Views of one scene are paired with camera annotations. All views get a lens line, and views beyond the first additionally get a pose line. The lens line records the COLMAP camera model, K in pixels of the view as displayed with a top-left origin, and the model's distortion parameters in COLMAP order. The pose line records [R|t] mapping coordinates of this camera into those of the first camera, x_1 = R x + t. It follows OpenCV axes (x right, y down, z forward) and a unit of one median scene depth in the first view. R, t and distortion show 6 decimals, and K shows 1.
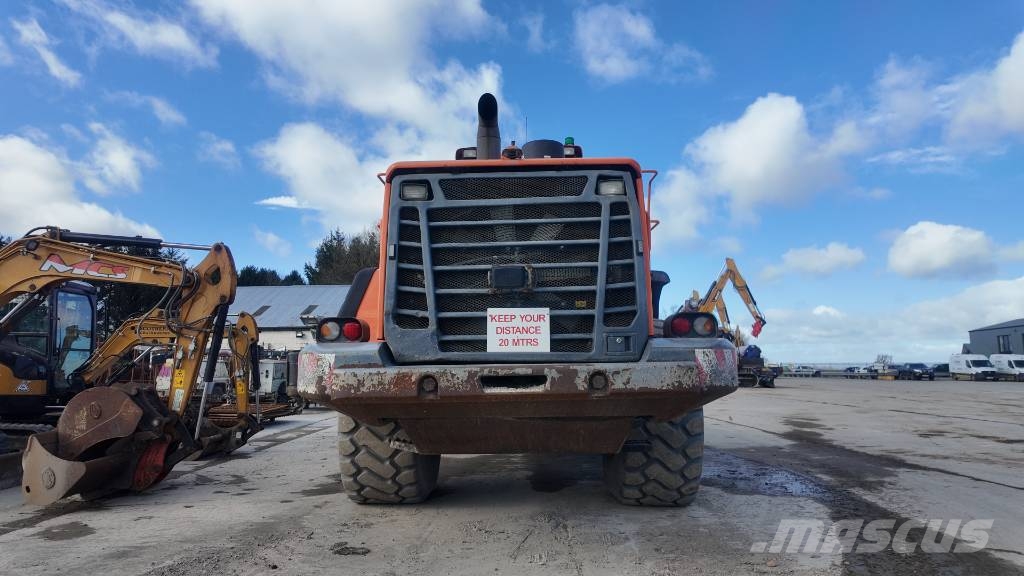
lens RADIAL K [[599.5, 0, 508.7], [0, 599.5, 287.2], [0, 0, 1]] dist [0.048243, -0.032755]
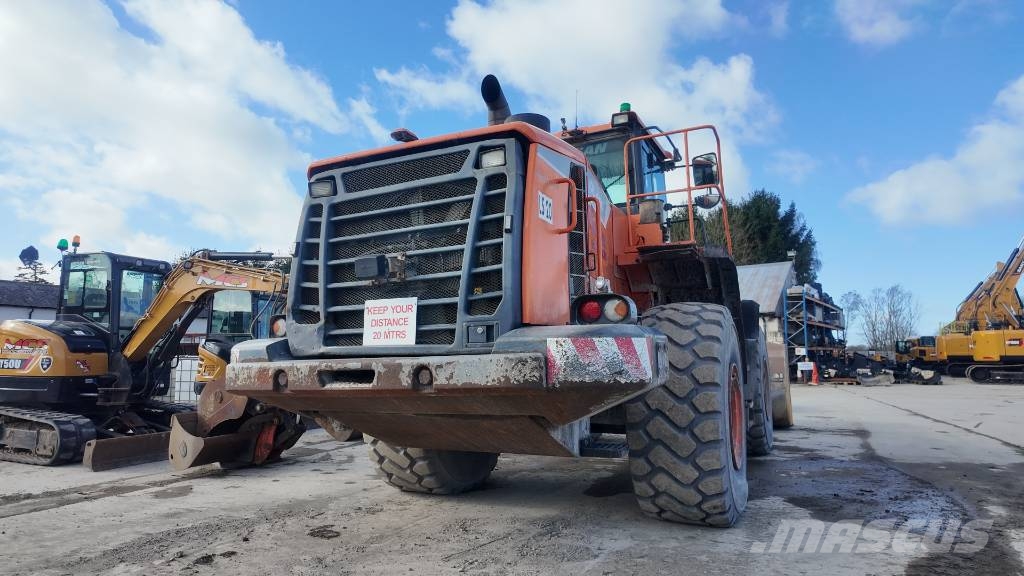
lens RADIAL K [[599.5, 0, 516.0], [0, 599.5, 289.2], [0, 0, 1]] dist [0.048243, -0.032755]
pose [[0.914984, -0.050022, -0.400378, 0.556873], [0.056105, 0.998419, 0.003479, 0.026030], [0.399571, -0.025647, 0.916343, 0.197728]]
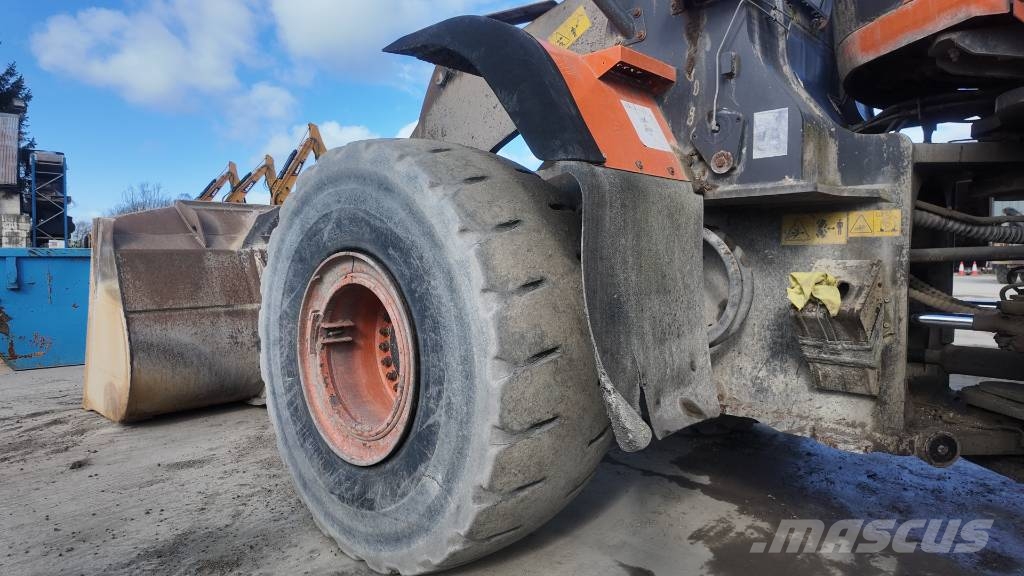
lens RADIAL K [[599.5, 0, 515.2], [0, 599.5, 286.7], [0, 0, 1]] dist [0.048243, -0.032755]
pose [[0.664528, -0.039924, 0.746196, -0.724136], [-0.095601, 0.985824, 0.137882, 0.283899], [-0.741123, -0.162963, 0.651291, 2.095330]]
